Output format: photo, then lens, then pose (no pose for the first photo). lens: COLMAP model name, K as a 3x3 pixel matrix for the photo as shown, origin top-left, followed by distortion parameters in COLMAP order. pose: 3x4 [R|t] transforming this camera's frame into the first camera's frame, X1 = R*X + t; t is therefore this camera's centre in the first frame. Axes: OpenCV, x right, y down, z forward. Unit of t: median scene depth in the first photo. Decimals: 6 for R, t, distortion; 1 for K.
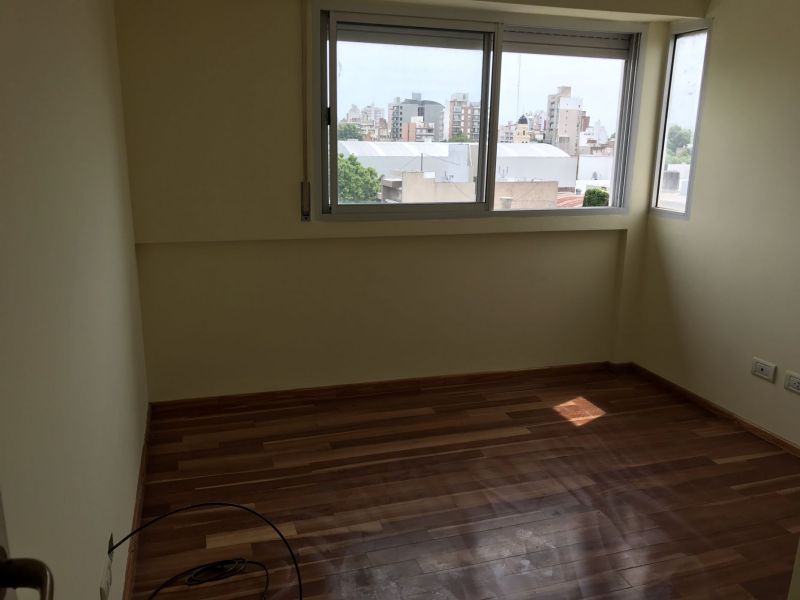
lens RADIAL K [[658.2, 0, 403.1], [0, 658.2, 299.2], [0, 0, 1]] dist [0.075288, -0.154332]
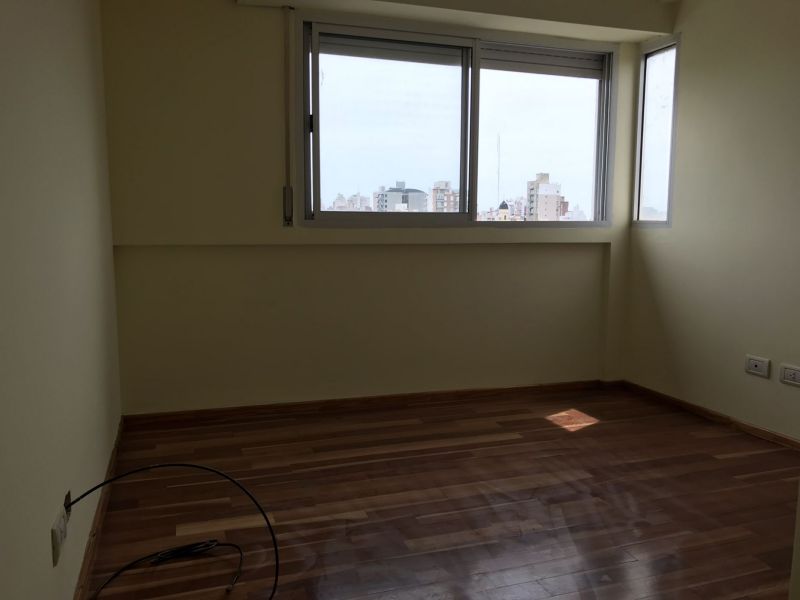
lens RADIAL K [[658.2, 0, 403.1], [0, 658.2, 299.2], [0, 0, 1]] dist [0.075288, -0.154332]
pose [[0.999673, -0.014888, 0.020774, 0.003007], [0.017466, 0.991359, -0.130006, 0.122943], [-0.018659, 0.130327, 0.991295, 0.028134]]
